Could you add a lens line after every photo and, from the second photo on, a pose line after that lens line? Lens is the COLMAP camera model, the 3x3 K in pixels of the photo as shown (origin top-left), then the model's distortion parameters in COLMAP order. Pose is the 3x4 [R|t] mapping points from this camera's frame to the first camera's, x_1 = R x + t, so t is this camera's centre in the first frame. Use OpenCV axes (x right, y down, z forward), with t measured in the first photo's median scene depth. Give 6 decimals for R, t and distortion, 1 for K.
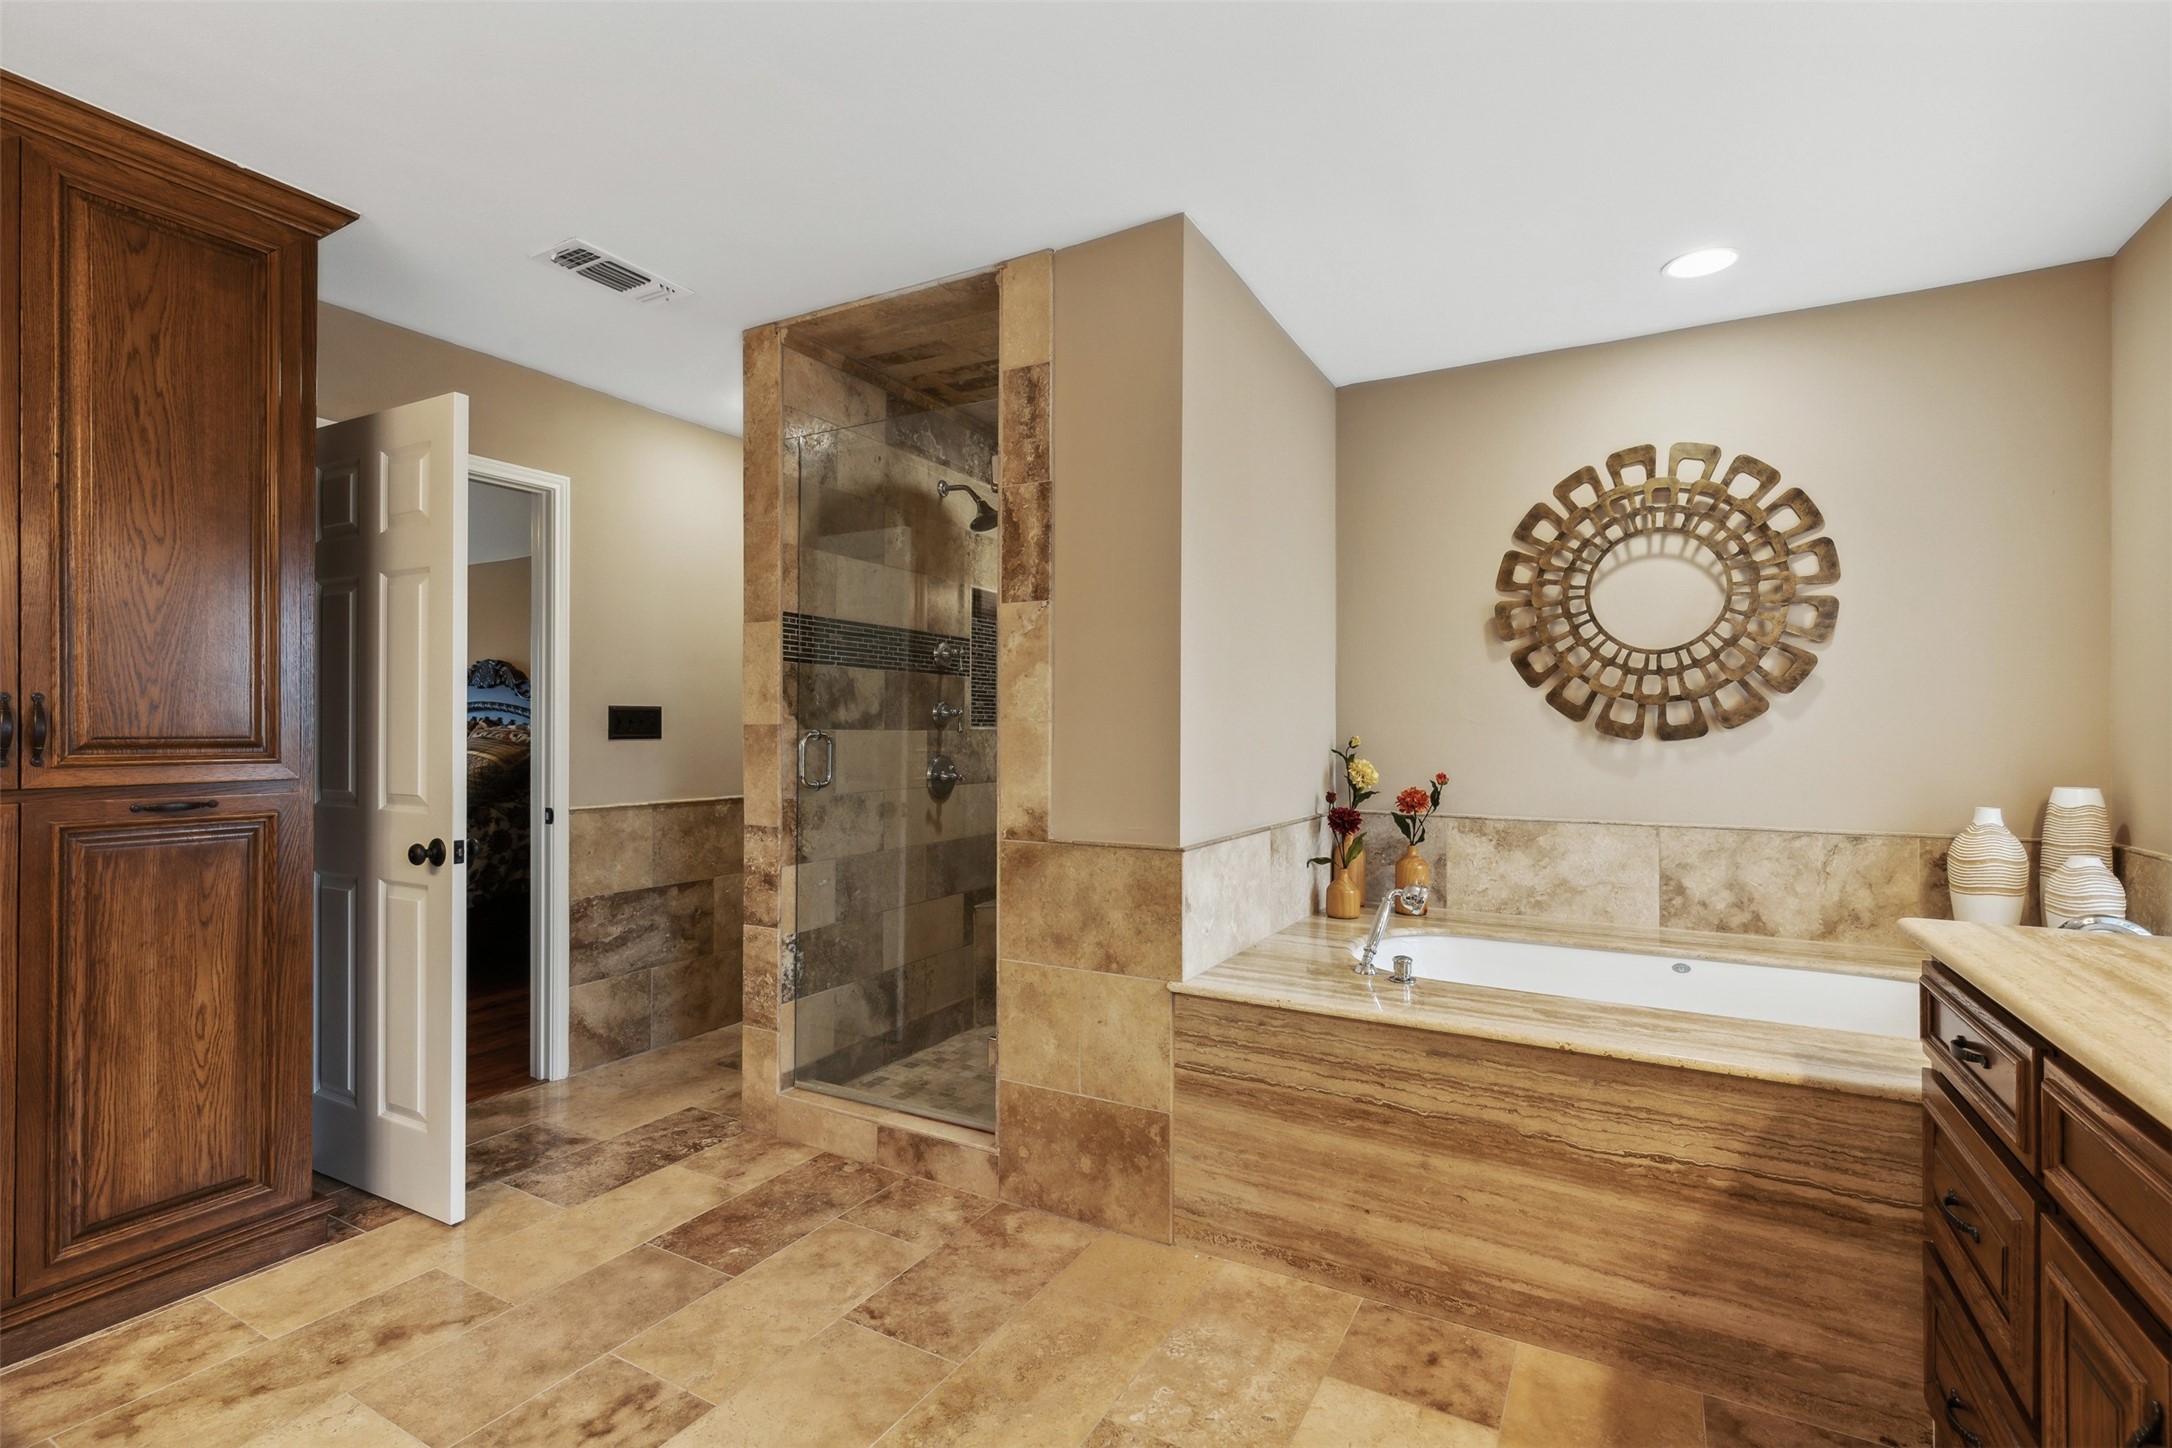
lens RADIAL K [[986.4, 0, 1089.4], [0, 986.4, 735.2], [0, 0, 1]] dist [0.004807, -0.000248]
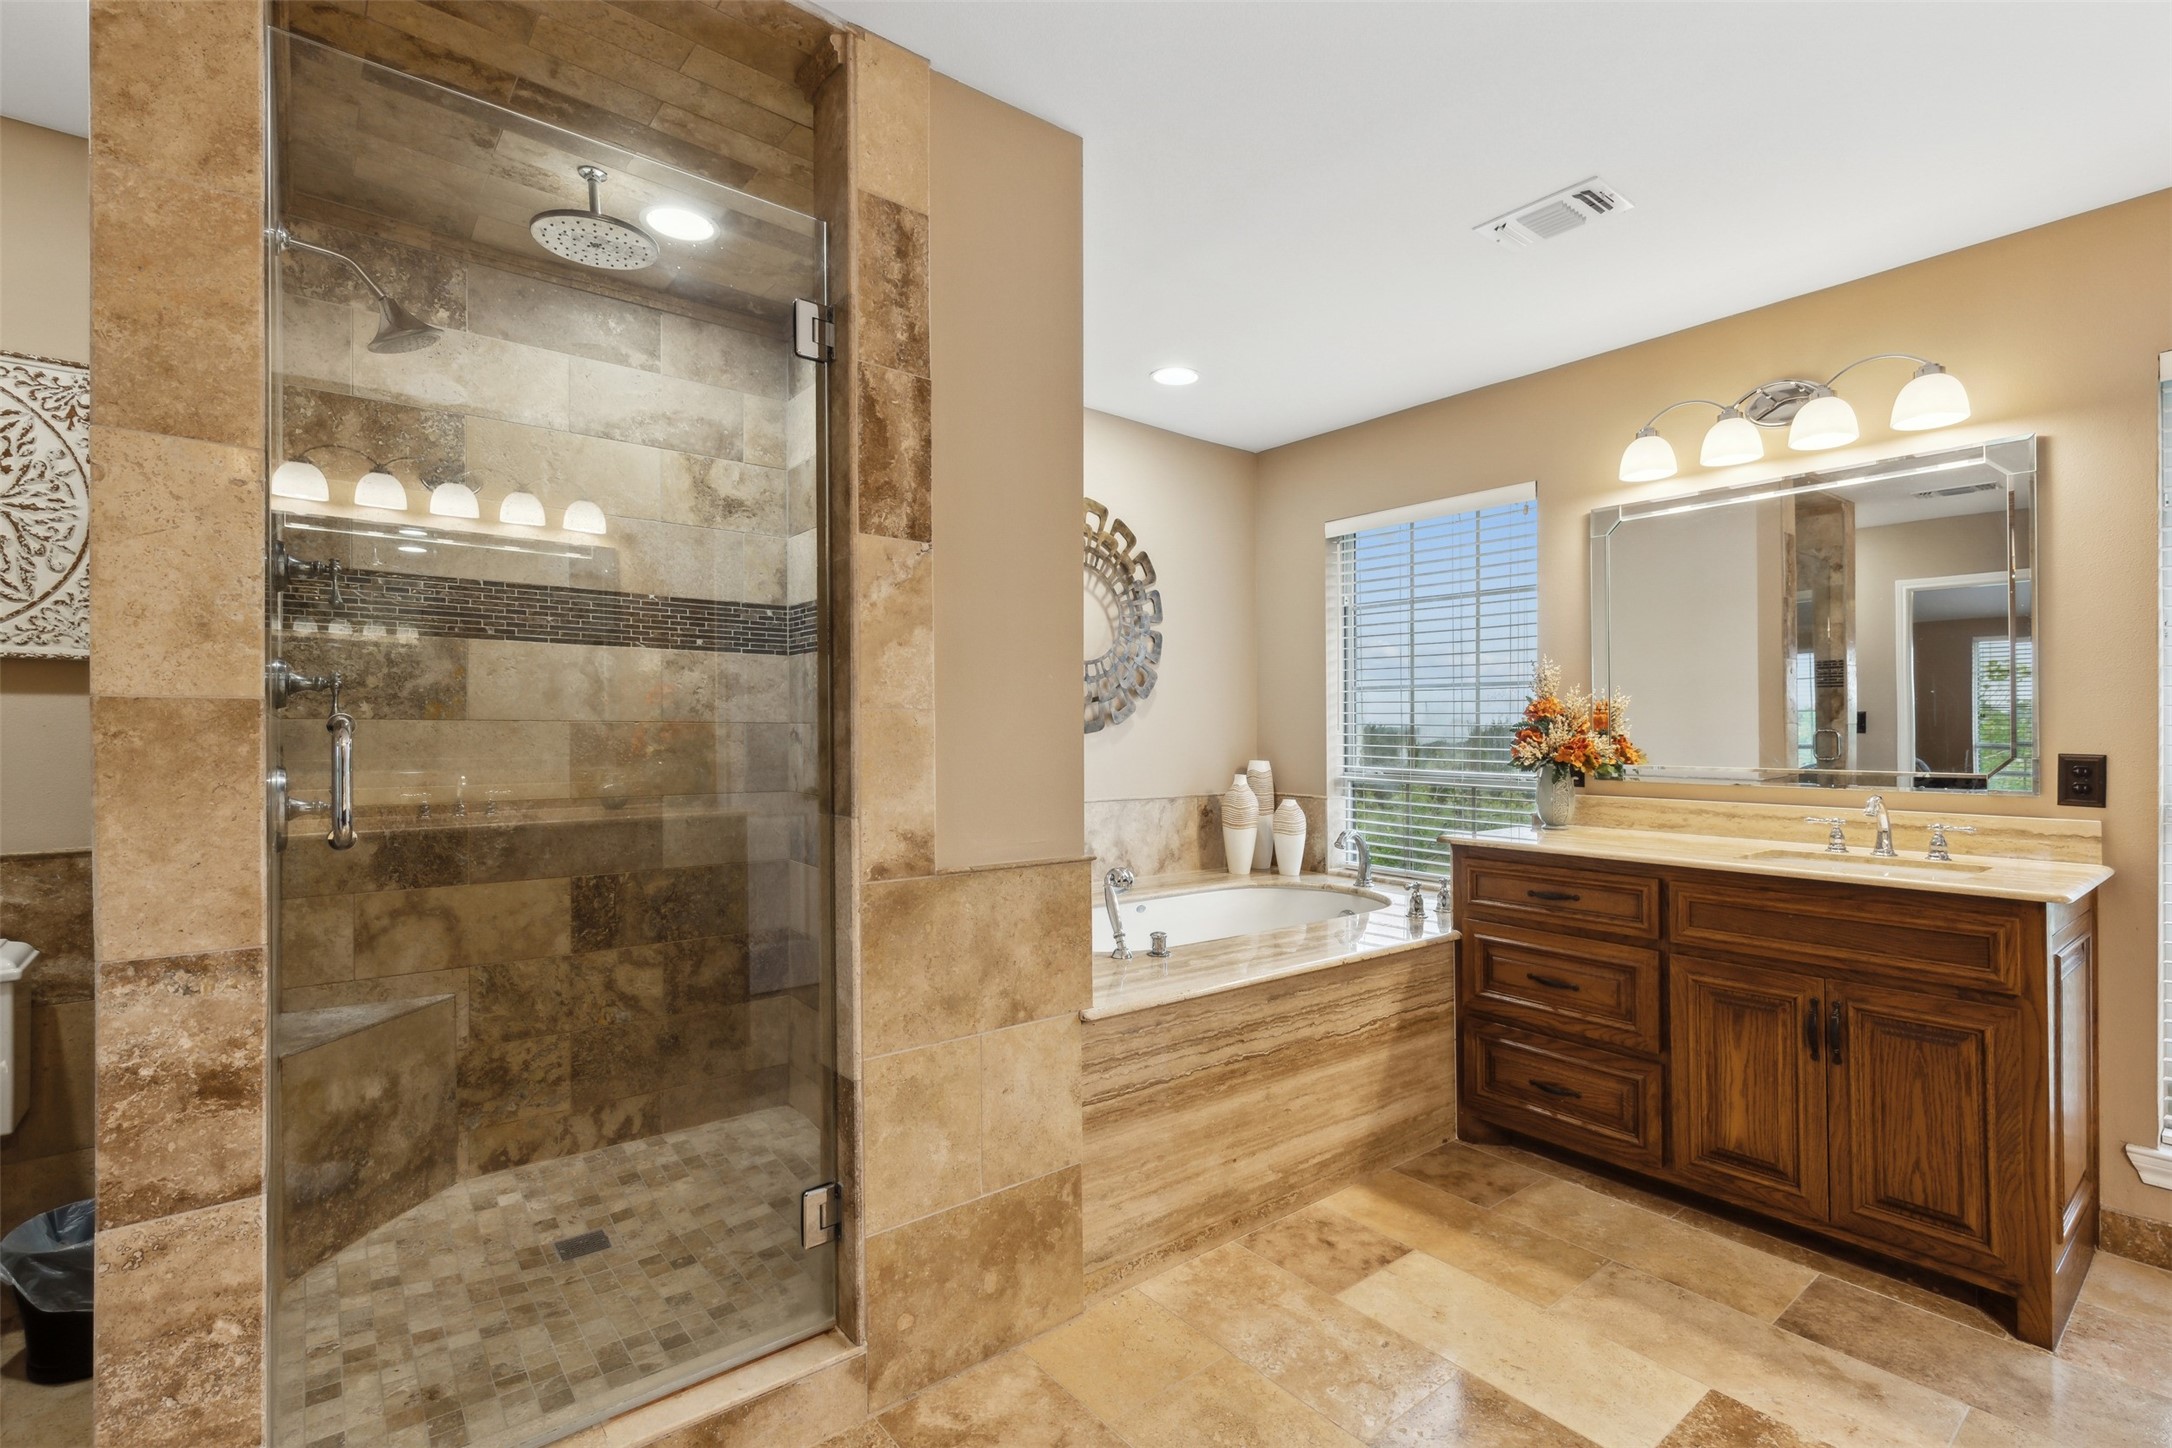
lens RADIAL K [[986.4, 0, 1098.5], [0, 986.4, 727.3], [0, 0, 1]] dist [0.004807, -0.000248]
pose [[0.370253, 0.003422, 0.928925, -0.671897], [-0.003689, 0.999991, -0.002213, 0.000381], [-0.928924, -0.002608, 0.370262, 0.614084]]
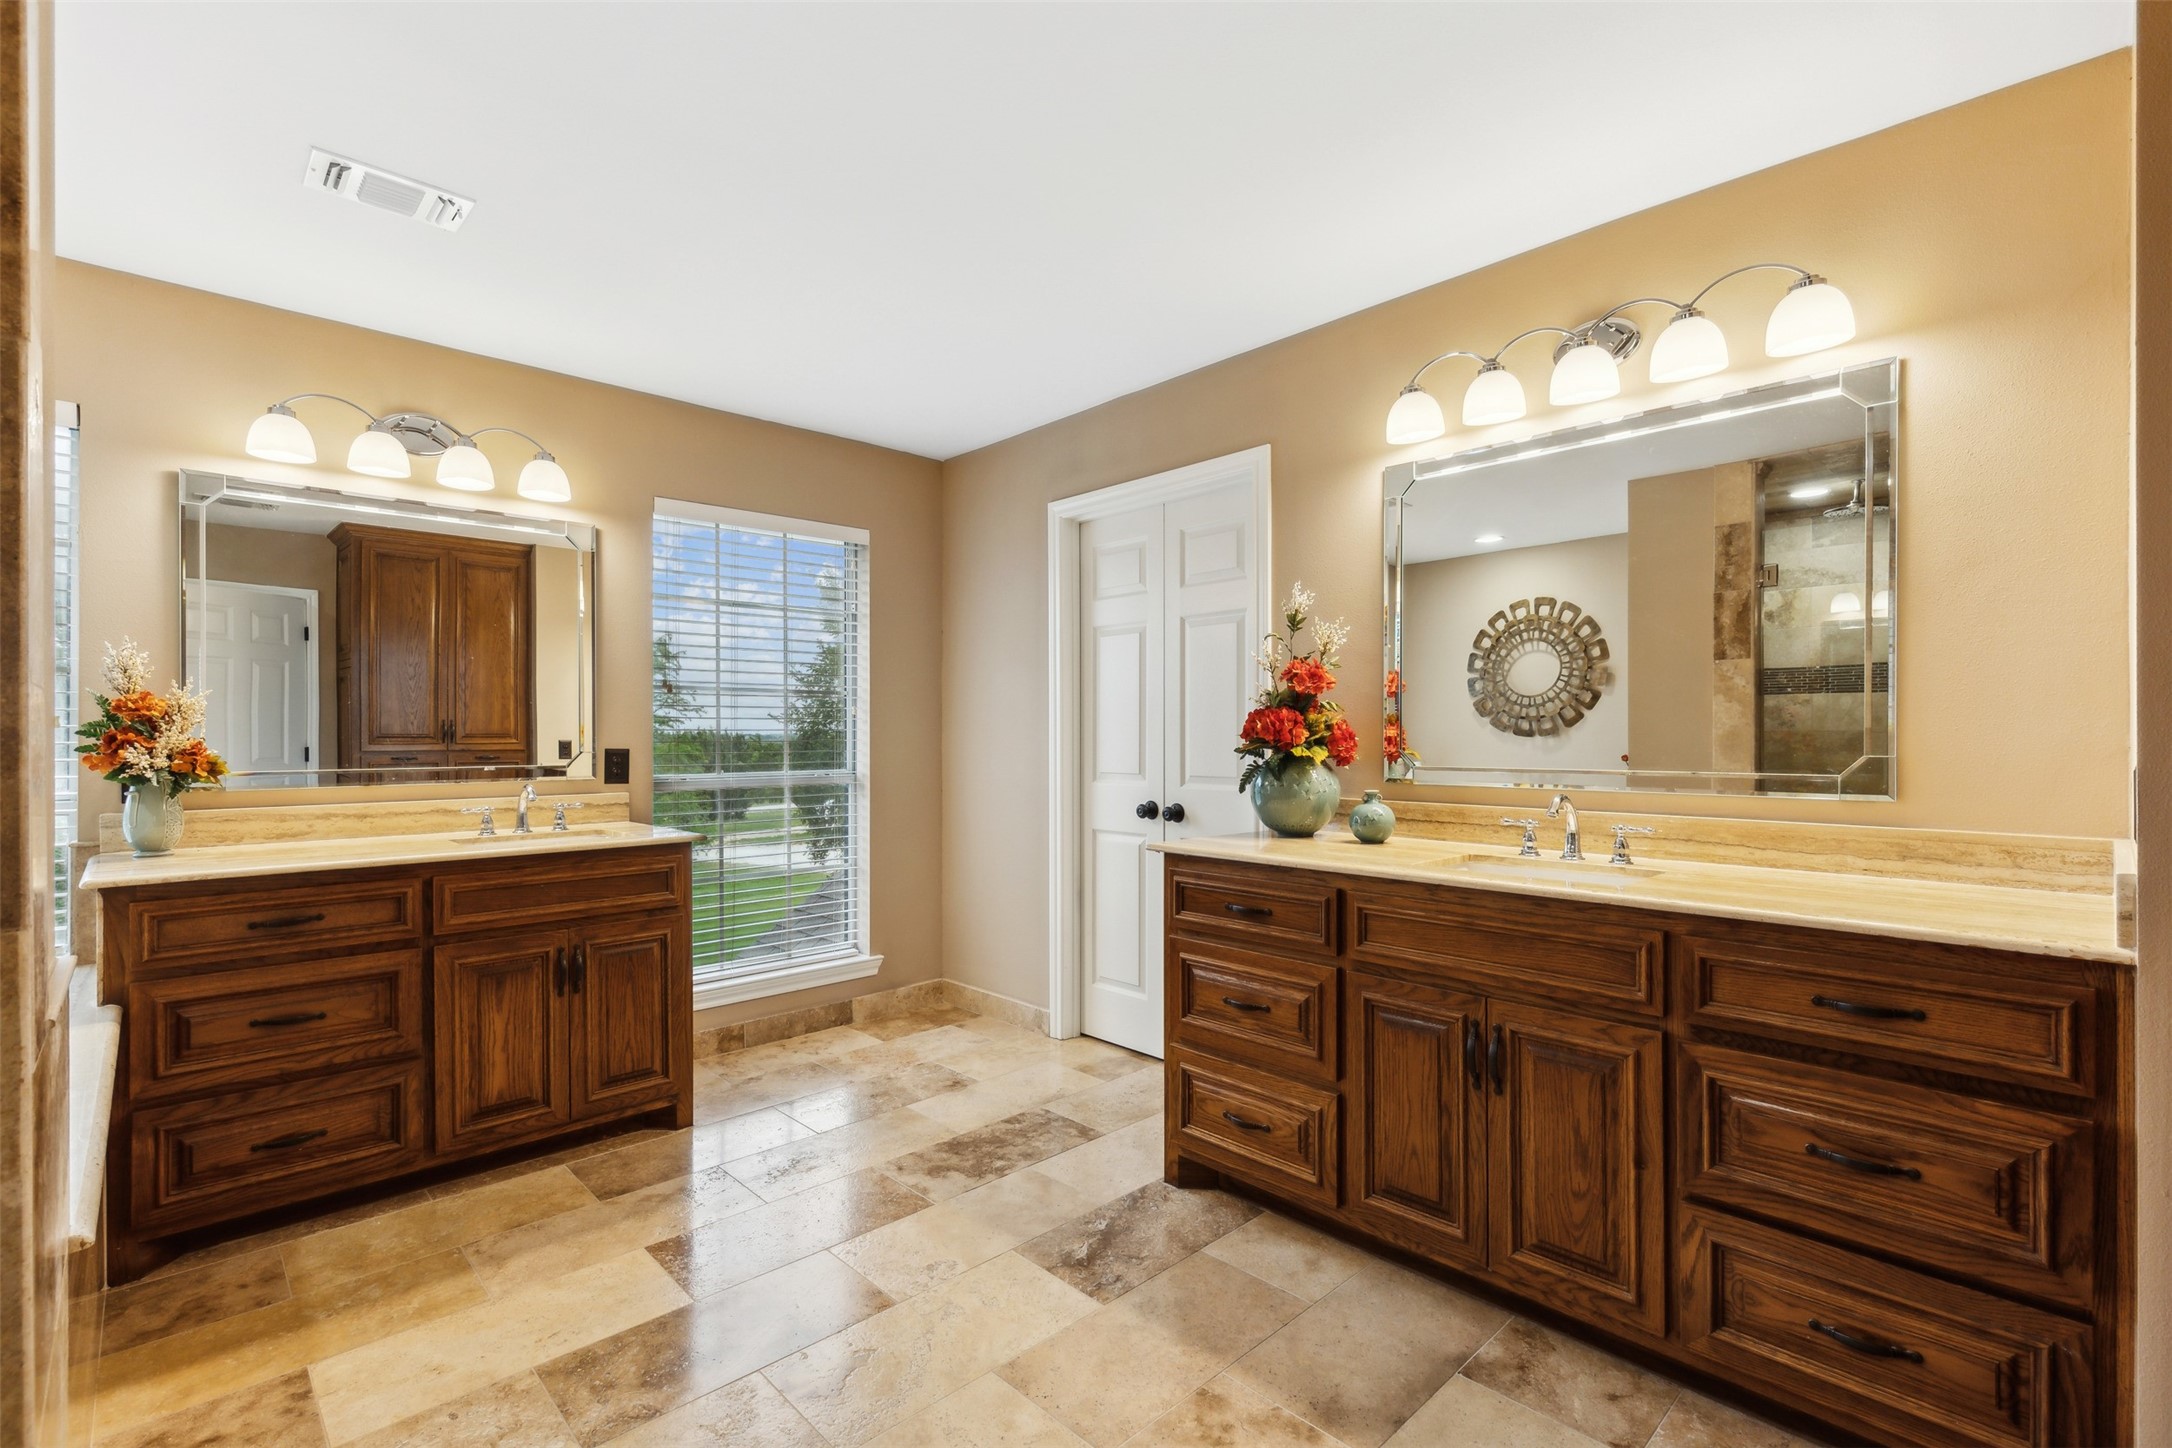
lens RADIAL K [[986.4, 0, 1096.5], [0, 986.4, 727.2], [0, 0, 1]] dist [0.004807, -0.000248]
pose [[-0.958794, 0.002719, 0.284089, -0.502485], [0.000356, 0.999965, -0.008371, 0.002008], [-0.284102, -0.007925, -0.958761, 1.229469]]
